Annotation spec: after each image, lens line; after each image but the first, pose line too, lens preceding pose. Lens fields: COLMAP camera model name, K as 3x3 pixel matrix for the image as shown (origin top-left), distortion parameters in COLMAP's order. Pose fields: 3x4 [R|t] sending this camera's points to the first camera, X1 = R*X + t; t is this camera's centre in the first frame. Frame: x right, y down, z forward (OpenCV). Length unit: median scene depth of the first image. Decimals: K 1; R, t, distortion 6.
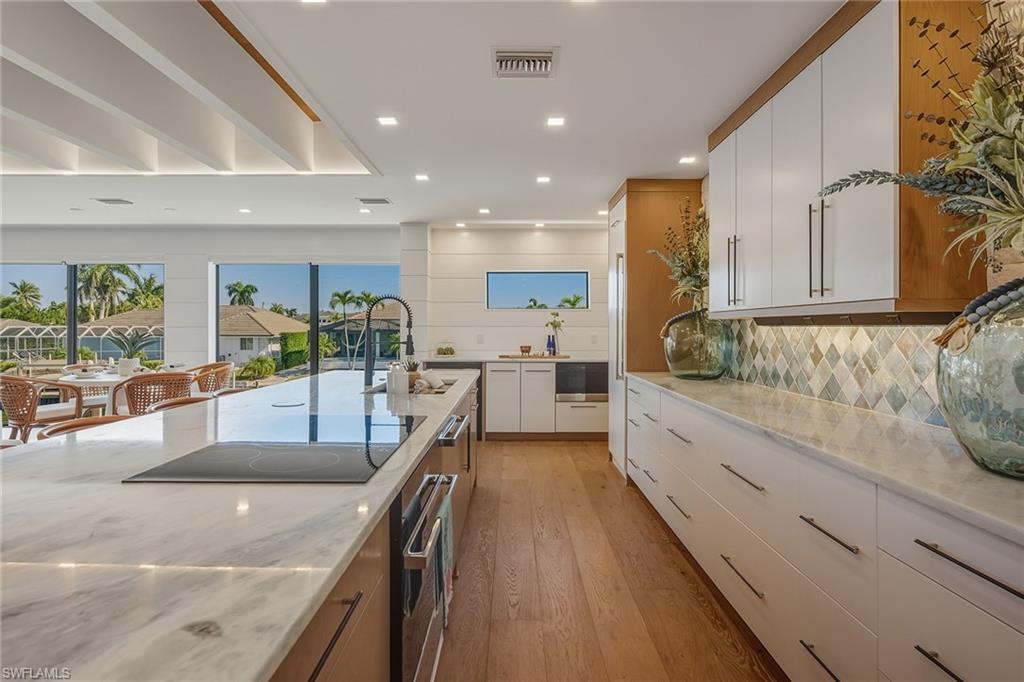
lens RADIAL K [[547.1, 0, 522.4], [0, 547.1, 322.9], [0, 0, 1]] dist [-0.002637, -0.002299]
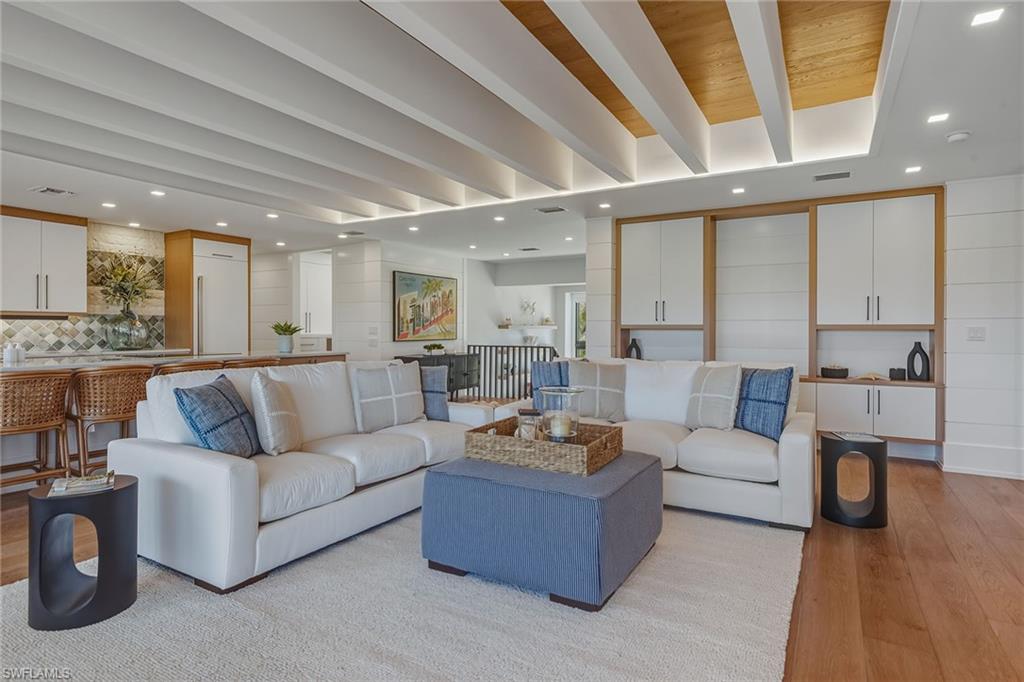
lens RADIAL K [[547.1, 0, 515.9], [0, 547.1, 327.0], [0, 0, 1]] dist [-0.002637, -0.002299]
pose [[-0.847025, -0.003968, 0.531538, -0.994768], [-0.009003, 0.999936, -0.006882, 0.013651], [-0.531477, -0.010615, -0.847006, 0.695251]]
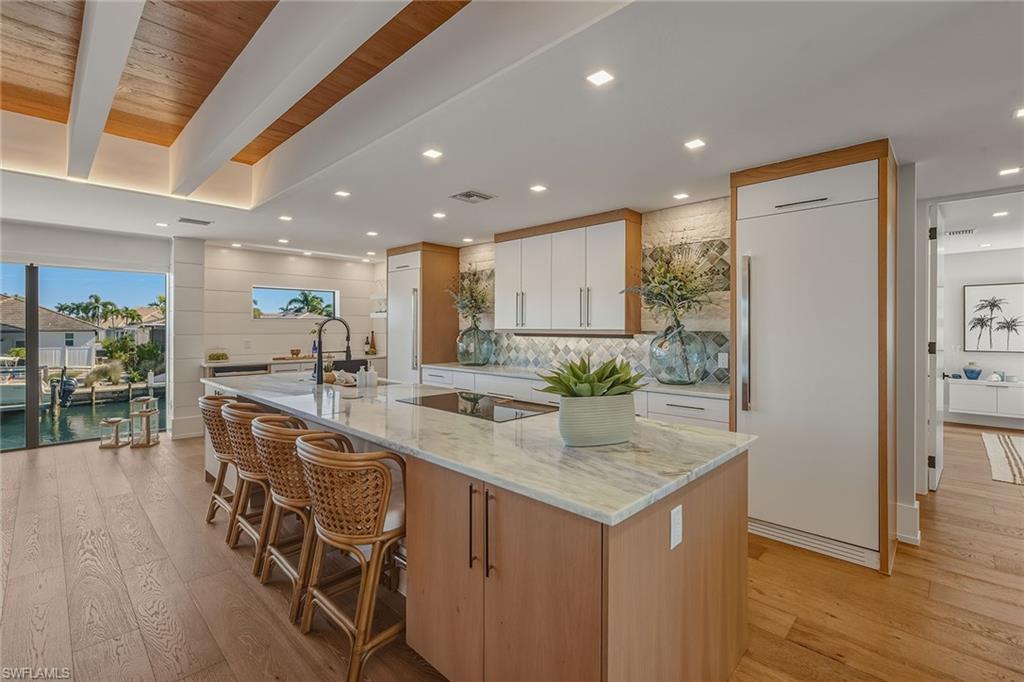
lens RADIAL K [[457.4, 0, 510.0], [0, 457.4, 329.7], [0, 0, 1]] dist [0.000308, 0.000538]
pose [[0.714197, -0.002125, 0.699941, -0.375111], [-0.007676, 0.999911, 0.010867, -0.018060], [-0.699902, -0.013134, 0.714118, -0.073174]]
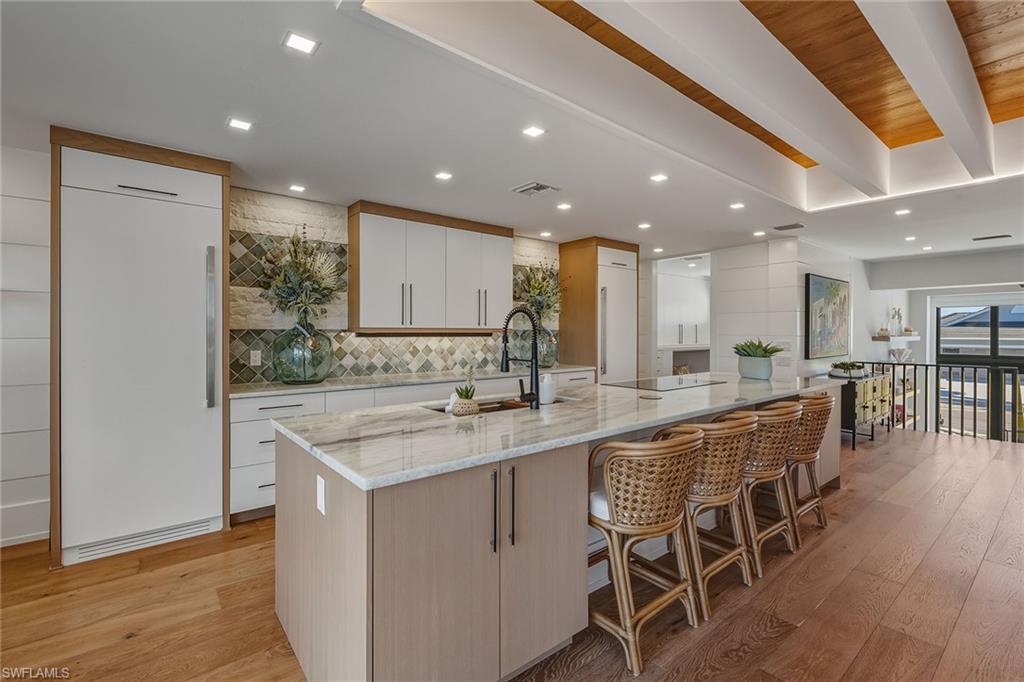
lens RADIAL K [[457.4, 0, 507.3], [0, 457.4, 334.2], [0, 0, 1]] dist [0.000308, 0.000538]
pose [[-0.601237, -0.008182, 0.799029, -0.433528], [-0.008467, 0.999957, 0.003869, -0.005930], [-0.799026, -0.004439, -0.601280, 0.751282]]
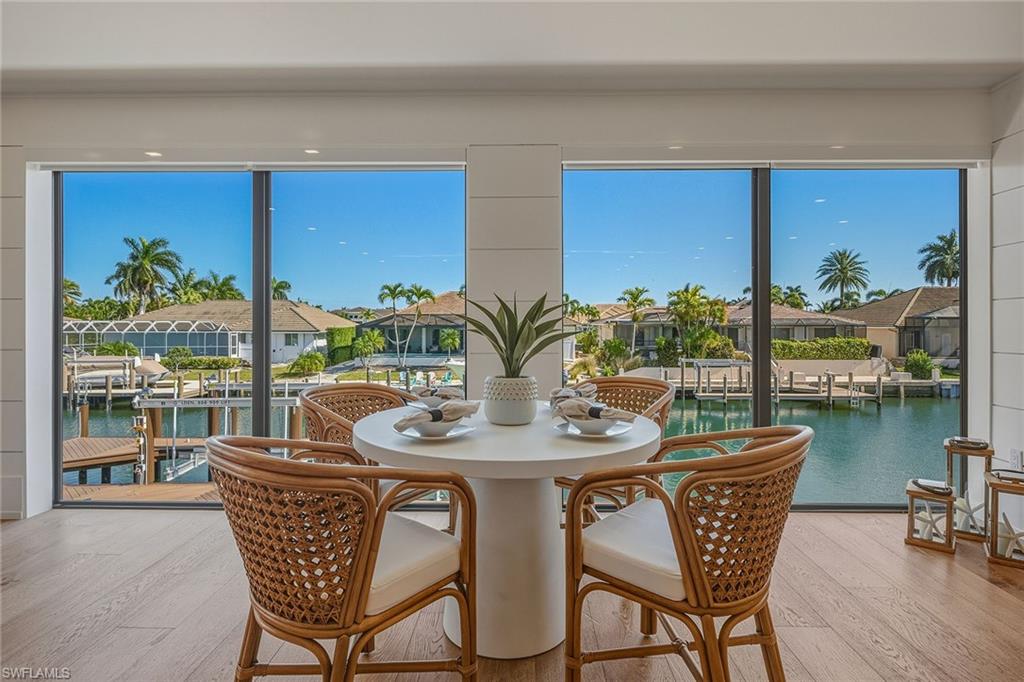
lens RADIAL K [[547.1, 0, 508.1], [0, 547.1, 328.0], [0, 0, 1]] dist [-0.002637, -0.002299]
pose [[0.998659, 0.000948, -0.051769, -0.620970], [-0.000188, 0.999892, 0.014687, 0.030894], [0.051777, -0.014658, 0.998551, 0.546253]]
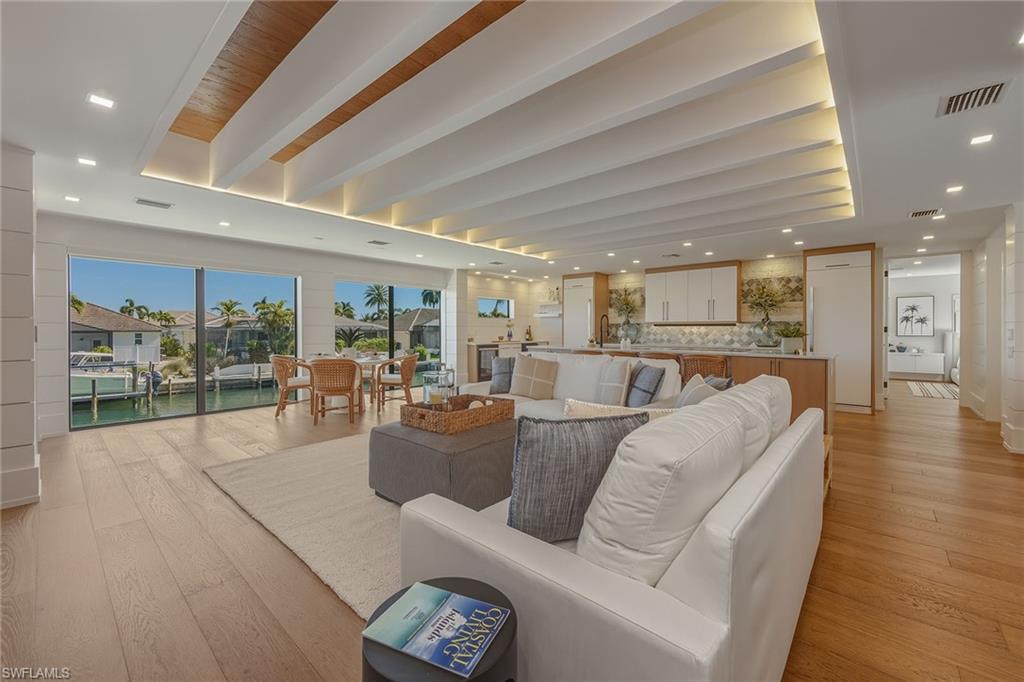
lens RADIAL K [[410.7, 0, 515.2], [0, 410.7, 334.7], [0, 0, 1]] dist [0.005554, -0.000300]
pose [[0.678963, -0.009367, 0.734113, -1.070431], [-0.006552, 0.999801, 0.018816, 0.008233], [-0.734143, -0.017585, 0.678767, -0.053202]]
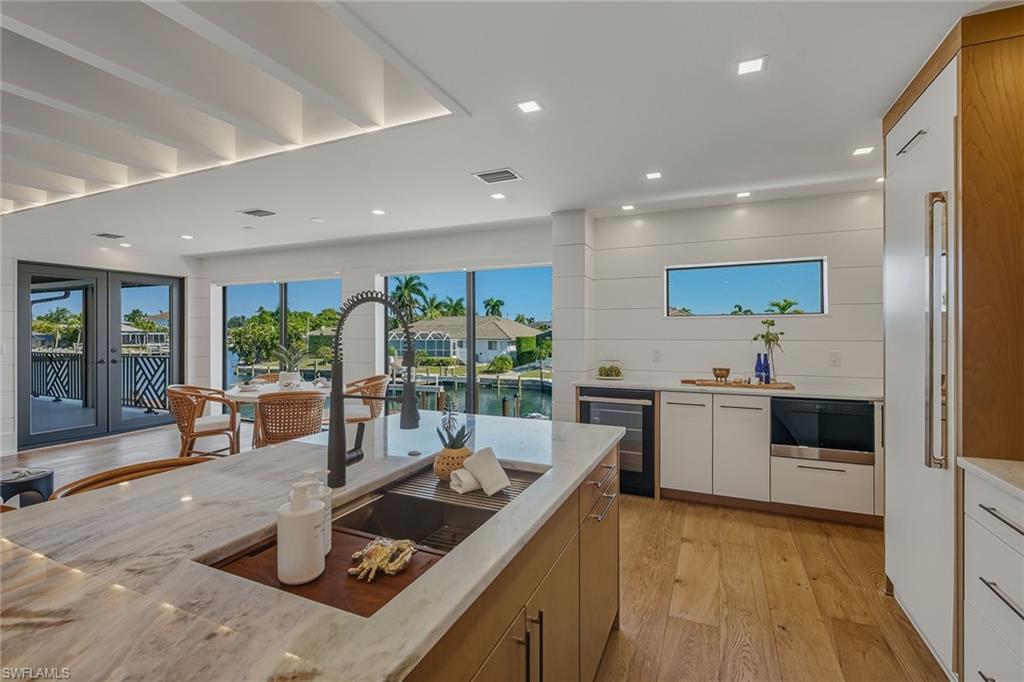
lens RADIAL K [[457.4, 0, 513.8], [0, 457.4, 331.9], [0, 0, 1]] dist [0.000308, 0.000538]
pose [[0.906122, -0.001294, -0.423015, 0.013126], [0.004591, 0.999967, 0.006774, -0.010194], [0.422992, -0.008080, 0.906098, 0.354754]]
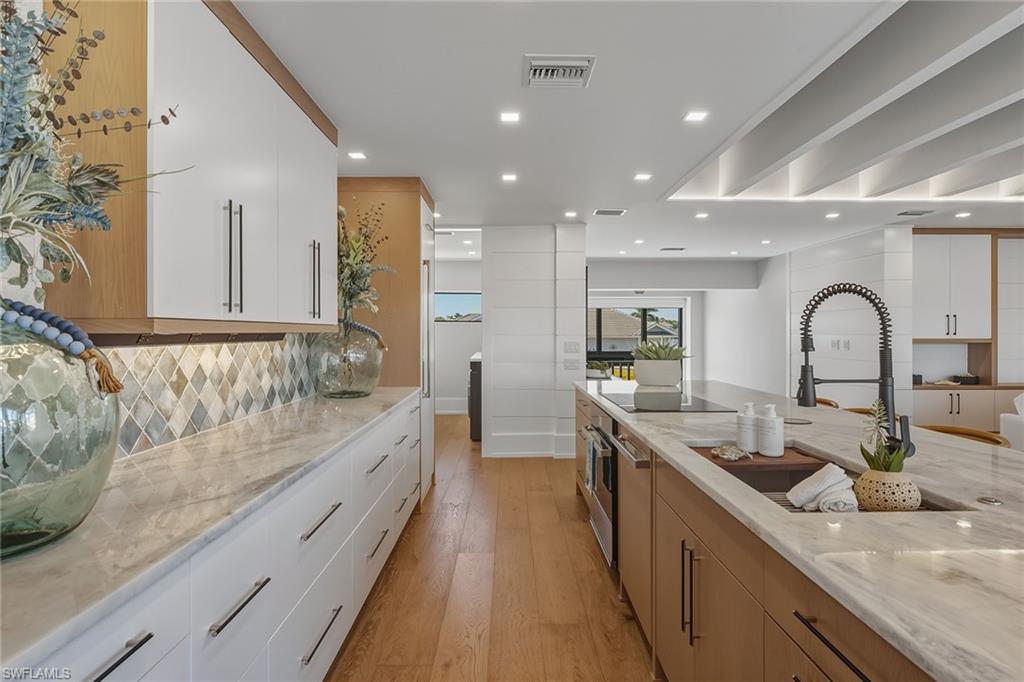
lens RADIAL K [[586.2, 0, 506.0], [0, 586.2, 336.9], [0, 0, 1]] dist [0.031353, 0.000711]
pose [[-0.999816, -0.002163, 0.019042, 0.029475], [-0.002121, 0.999995, 0.002185, -0.003310], [-0.019046, 0.002144, -0.999816, 0.786130]]
